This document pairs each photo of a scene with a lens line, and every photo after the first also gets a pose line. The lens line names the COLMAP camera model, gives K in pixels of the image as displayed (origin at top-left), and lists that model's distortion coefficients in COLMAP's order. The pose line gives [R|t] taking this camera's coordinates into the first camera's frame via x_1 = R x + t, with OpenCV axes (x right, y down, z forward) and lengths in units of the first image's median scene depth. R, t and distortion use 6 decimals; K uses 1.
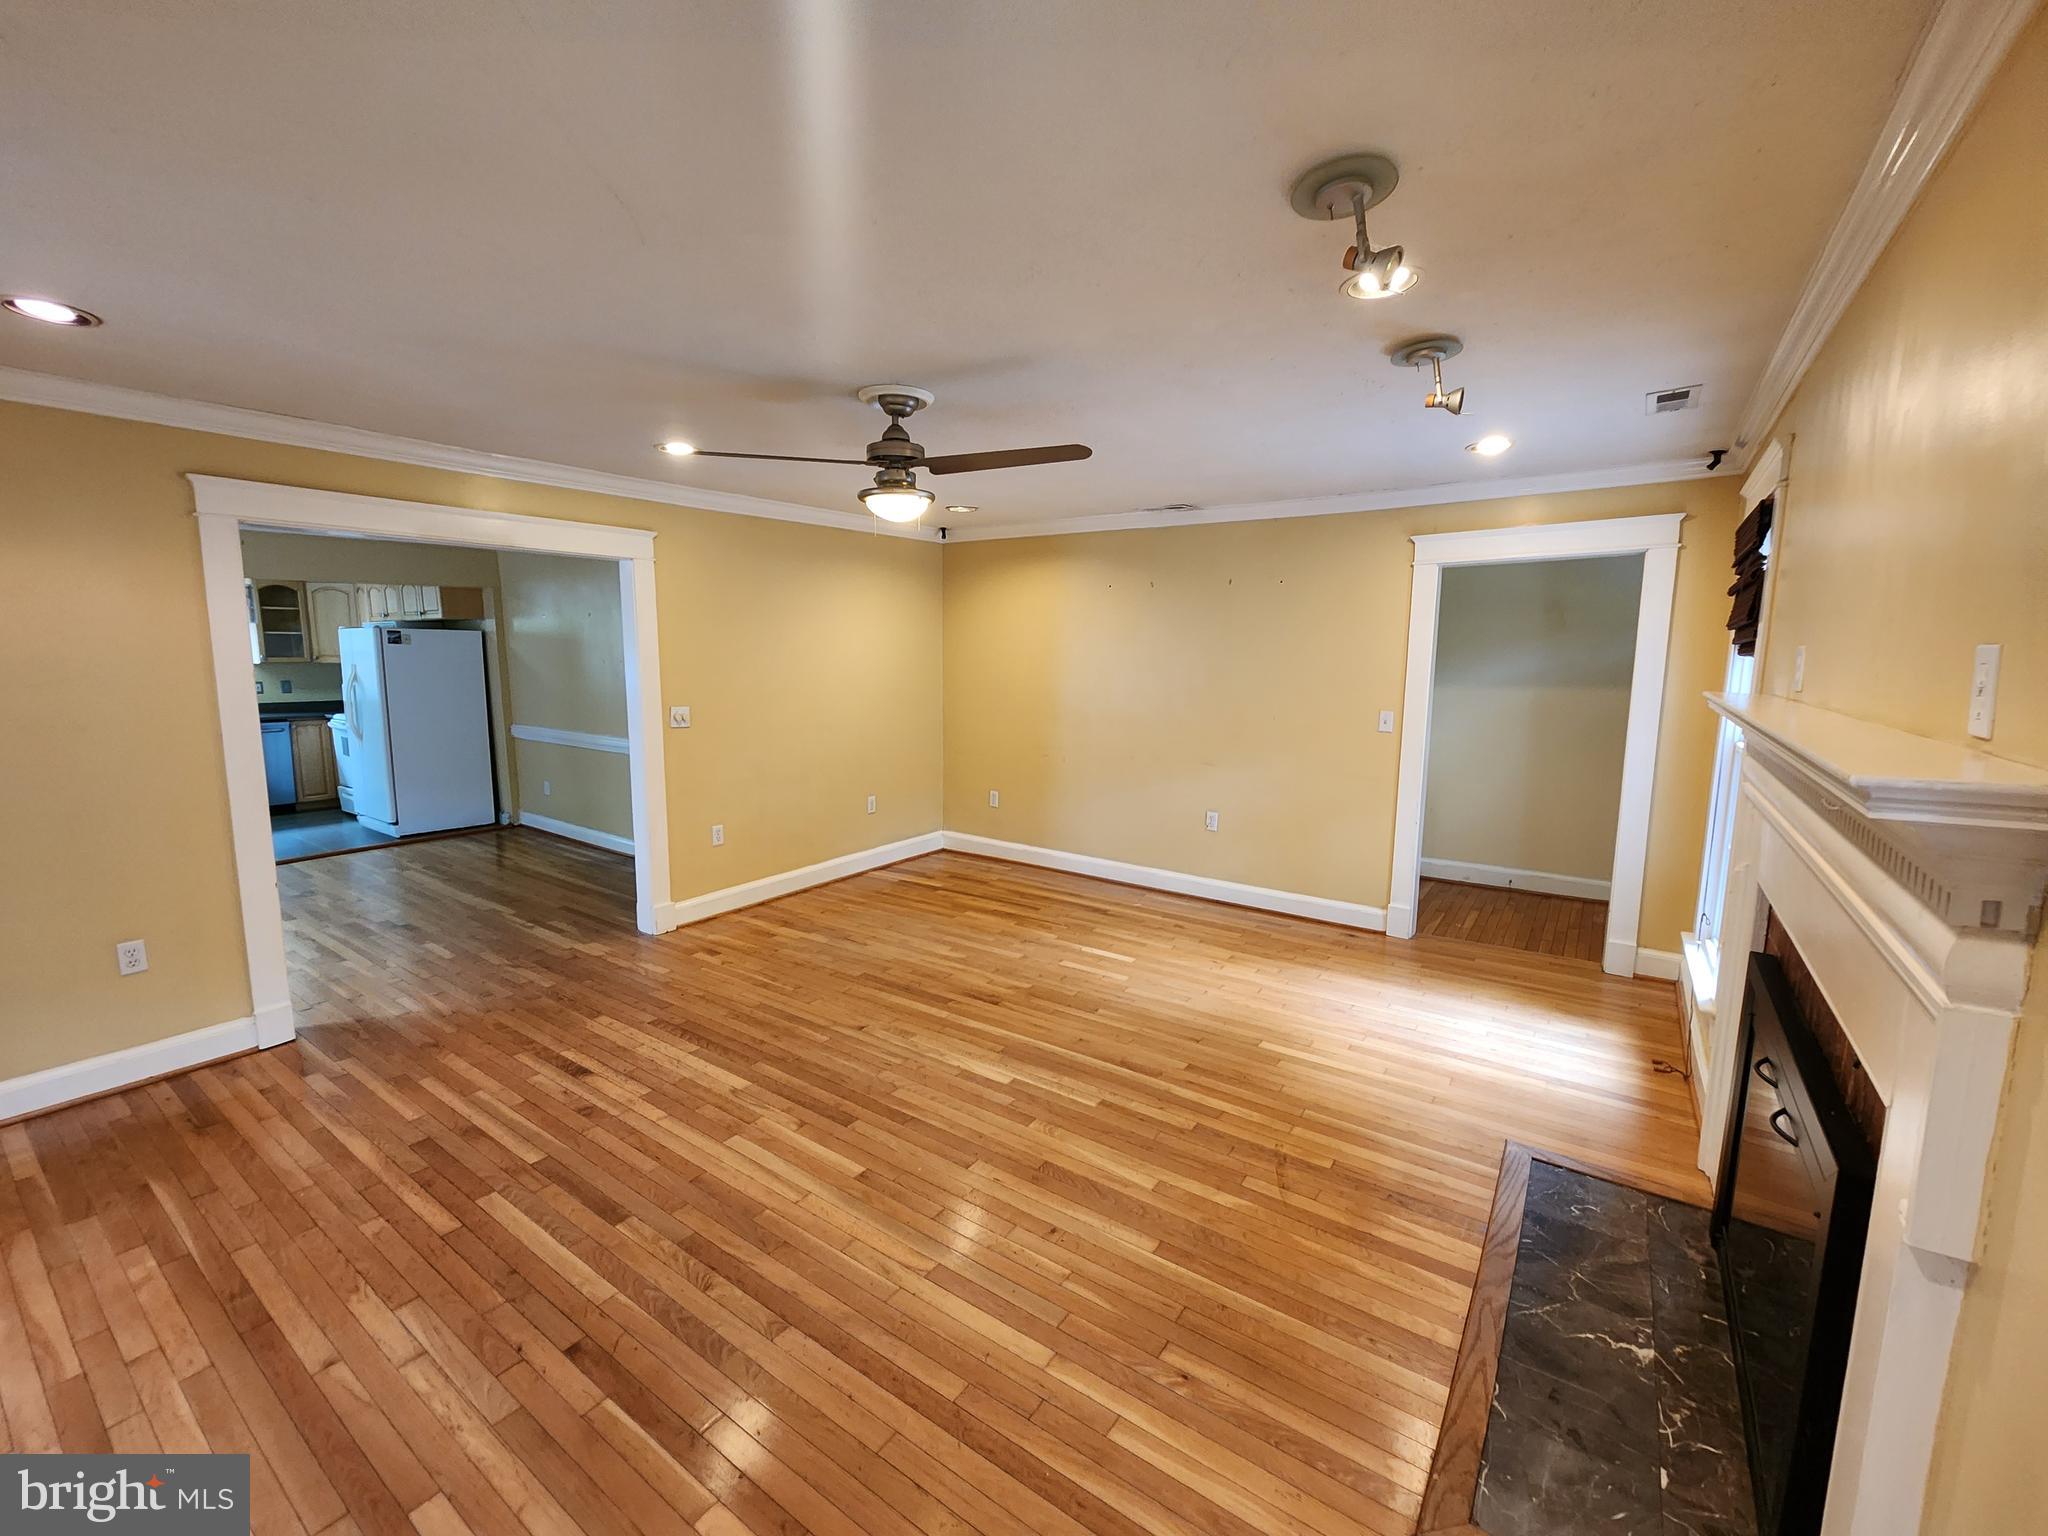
lens RADIAL K [[846.5, 0, 1024.0], [0, 846.5, 768.0], [0, 0, 1]] dist [-0.004108, -0.000393]
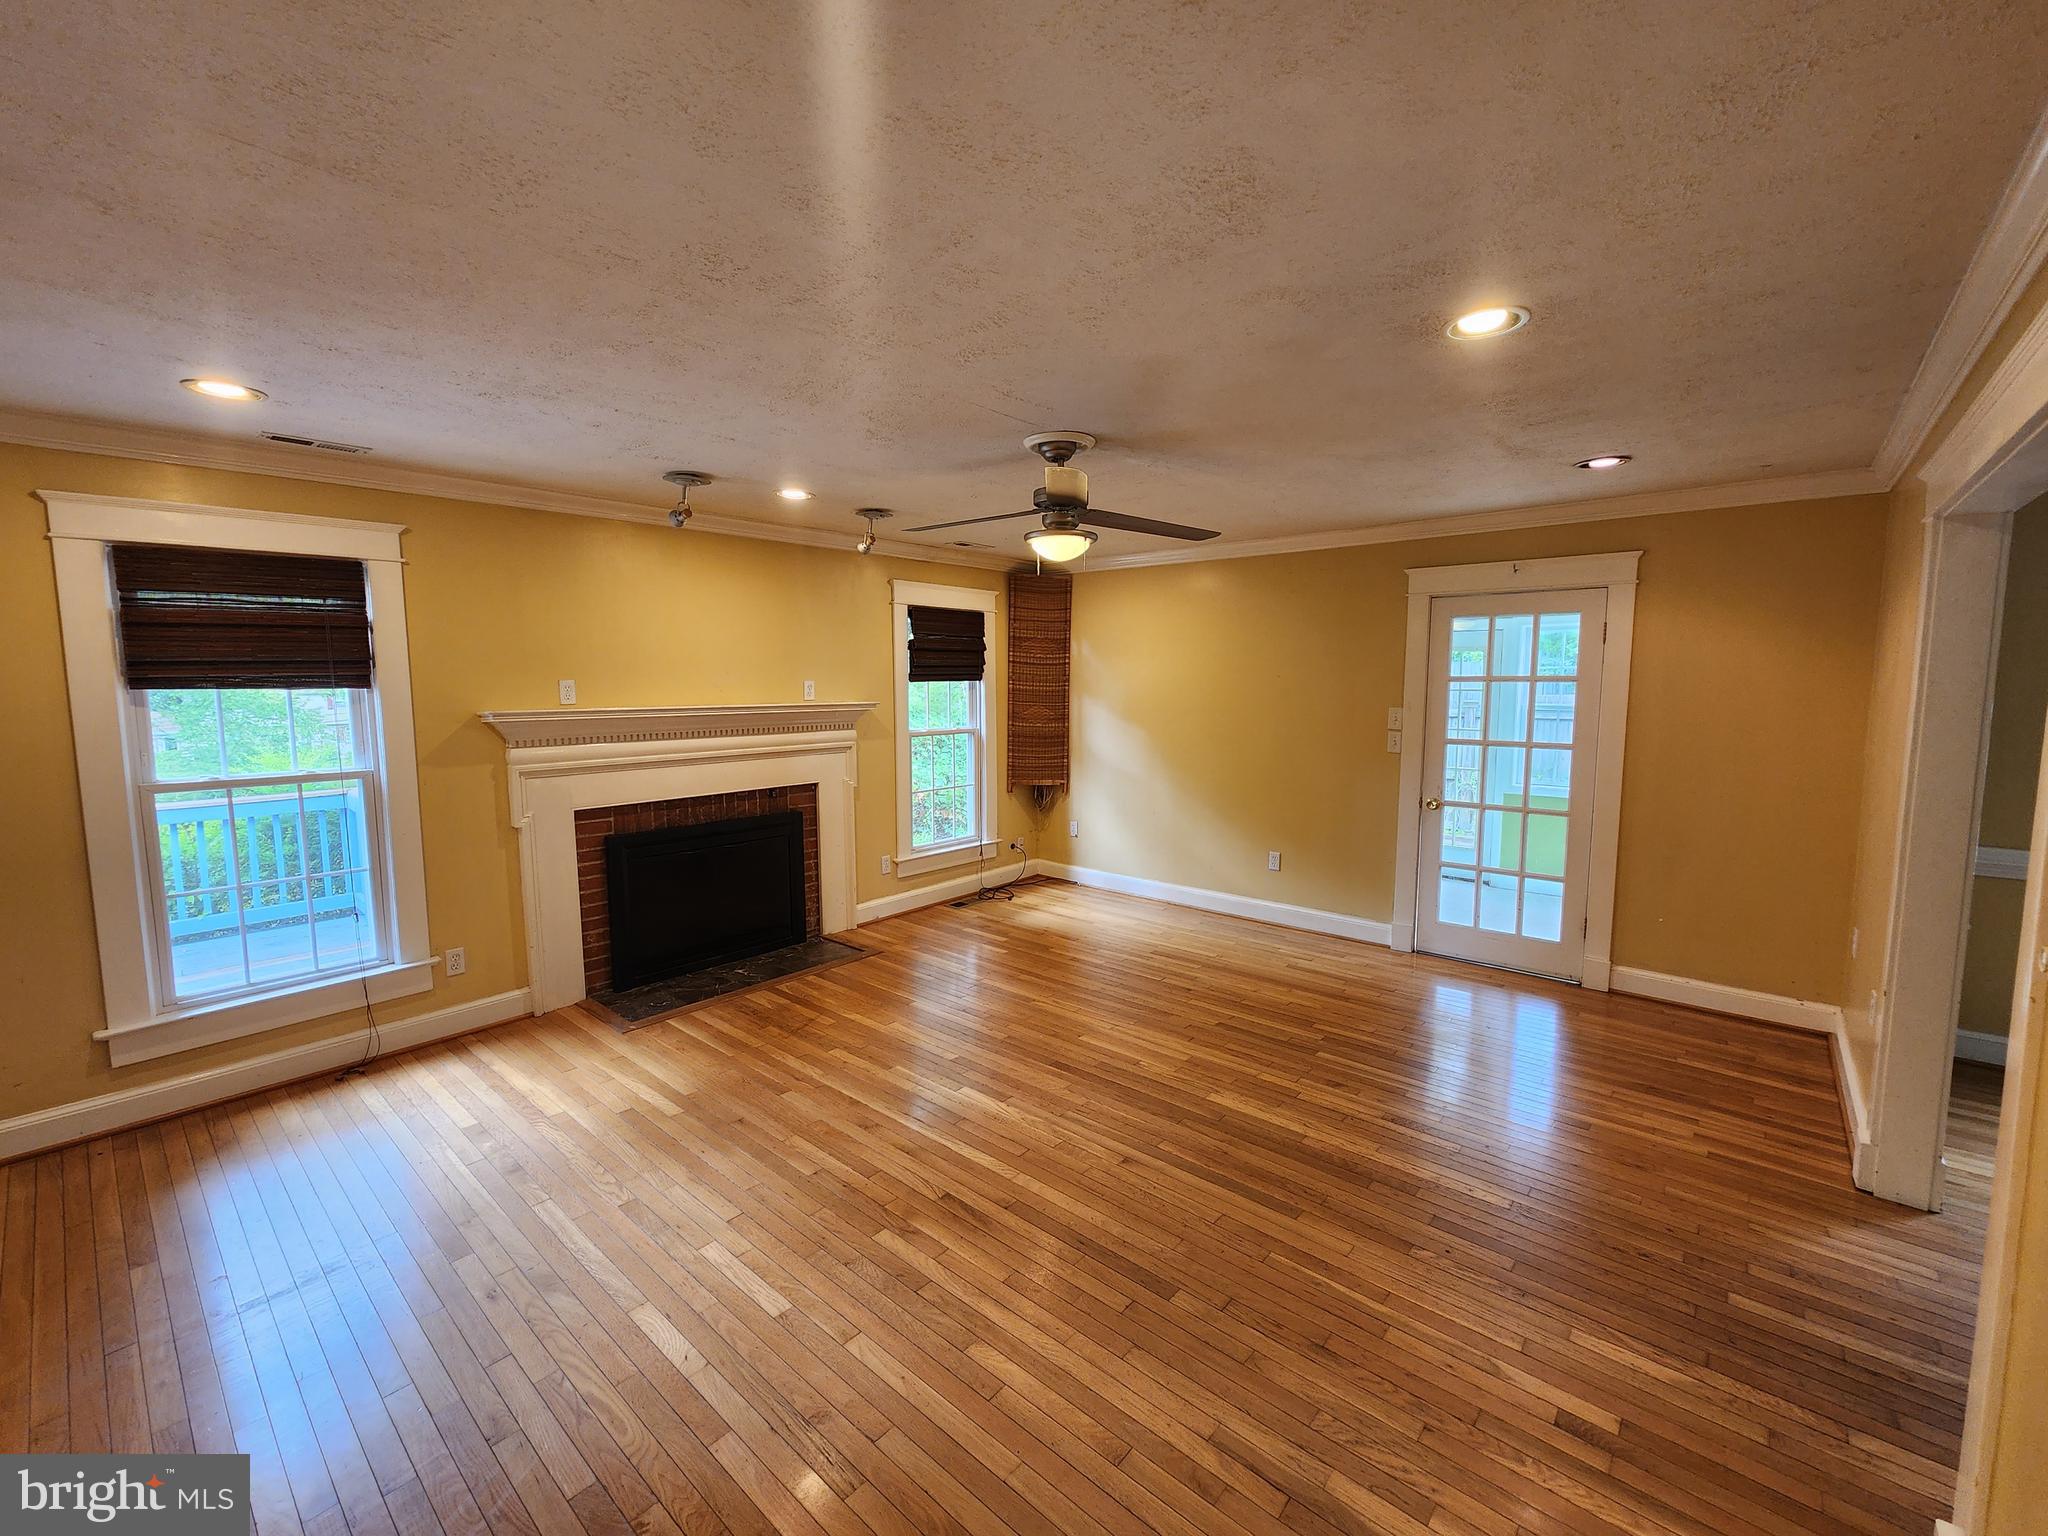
lens RADIAL K [[846.5, 0, 1024.0], [0, 846.5, 768.0], [0, 0, 1]] dist [-0.004108, -0.000393]
pose [[-0.994573, -0.010509, 0.103506, -0.188073], [0.014758, 0.970573, 0.240355, -0.258615], [-0.102986, 0.240578, -0.965151, 1.801143]]
